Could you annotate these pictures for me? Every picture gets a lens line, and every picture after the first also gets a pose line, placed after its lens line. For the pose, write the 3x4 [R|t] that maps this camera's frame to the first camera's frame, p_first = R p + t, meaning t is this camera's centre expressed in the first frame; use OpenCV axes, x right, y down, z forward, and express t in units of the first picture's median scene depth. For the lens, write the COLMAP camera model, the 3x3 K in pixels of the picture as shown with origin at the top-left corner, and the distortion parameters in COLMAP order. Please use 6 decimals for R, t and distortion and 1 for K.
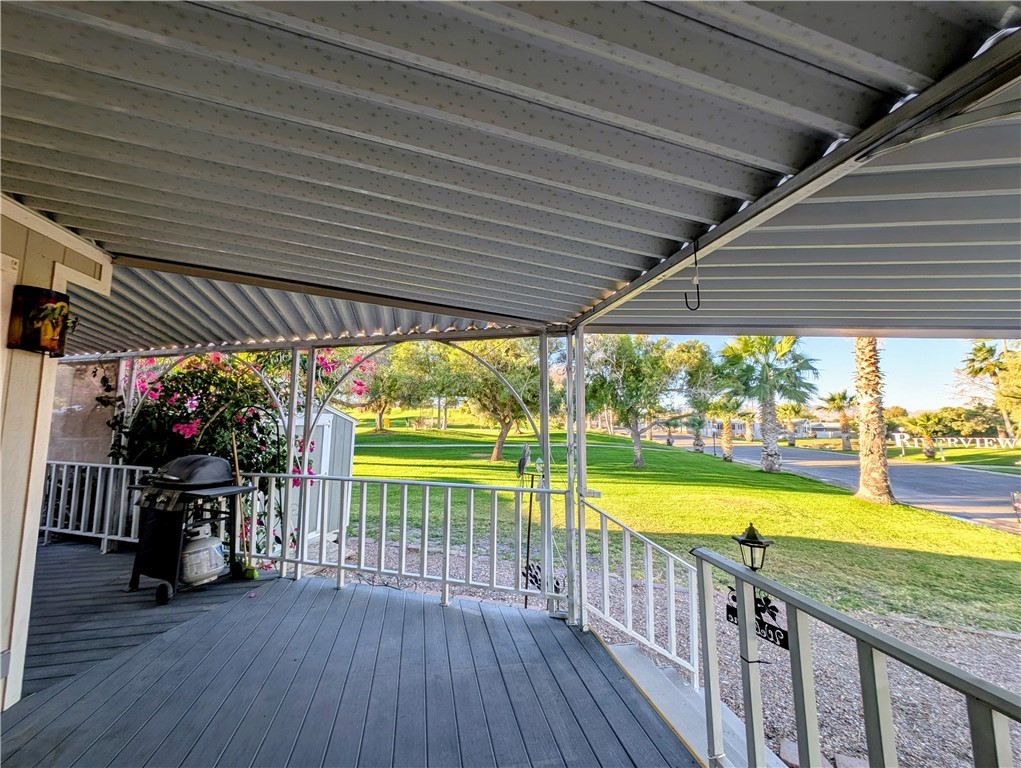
lens RADIAL K [[390.4, 0, 515.5], [0, 390.4, 388.2], [0, 0, 1]] dist [0.007308, -0.005039]
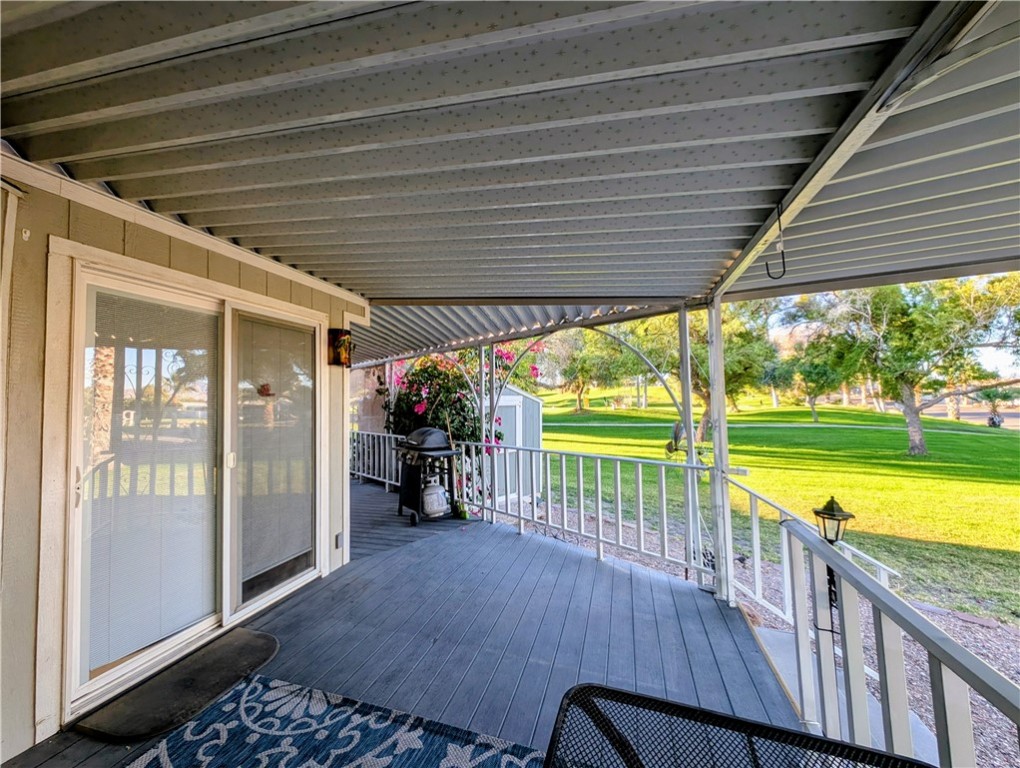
lens RADIAL K [[397.7, 0, 506.3], [0, 397.7, 388.2], [0, 0, 1]] dist [-0.000561, -0.000423]
pose [[0.864264, -0.039621, -0.501476, 0.075462], [0.066283, 0.997171, 0.035451, -0.001638], [0.498652, -0.063879, 0.864445, -0.042571]]
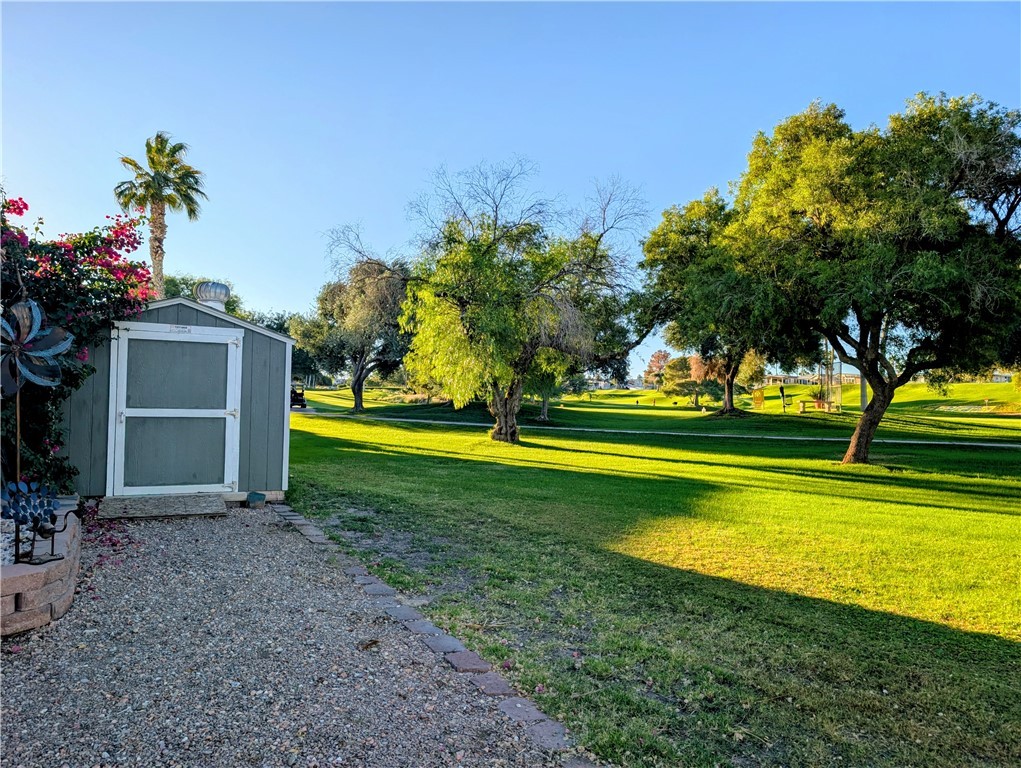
lens RADIAL K [[751.2, 0, 510.5], [0, 751.2, 384.0], [0, 0, 1]] dist [-0.055990, 0.052239]
pose [[0.700530, -0.021184, -0.713308, 0.753860], [0.053999, 0.998267, 0.023385, 0.141454], [0.711577, -0.054900, 0.700460, 0.328755]]
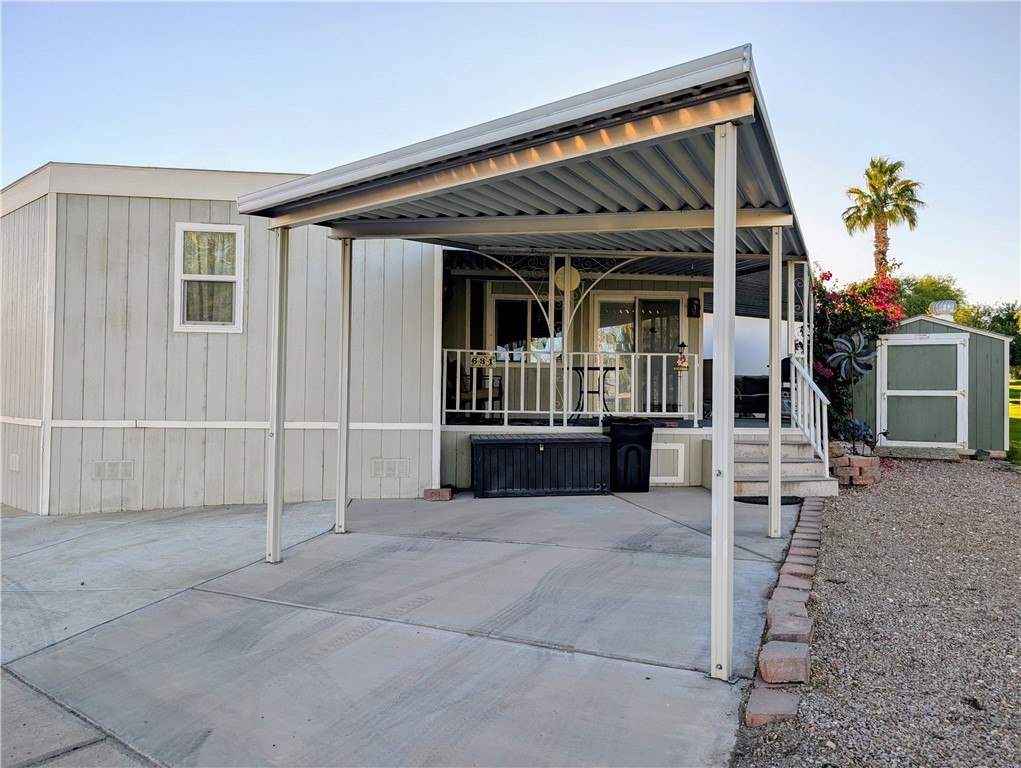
lens RADIAL K [[751.2, 0, 510.5], [0, 751.2, 384.0], [0, 0, 1]] dist [-0.055990, 0.052239]
pose [[-0.121792, -0.028510, -0.992146, 1.378181], [0.078021, 0.996219, -0.038205, 0.156022], [0.989484, -0.082061, -0.119107, 0.036024]]
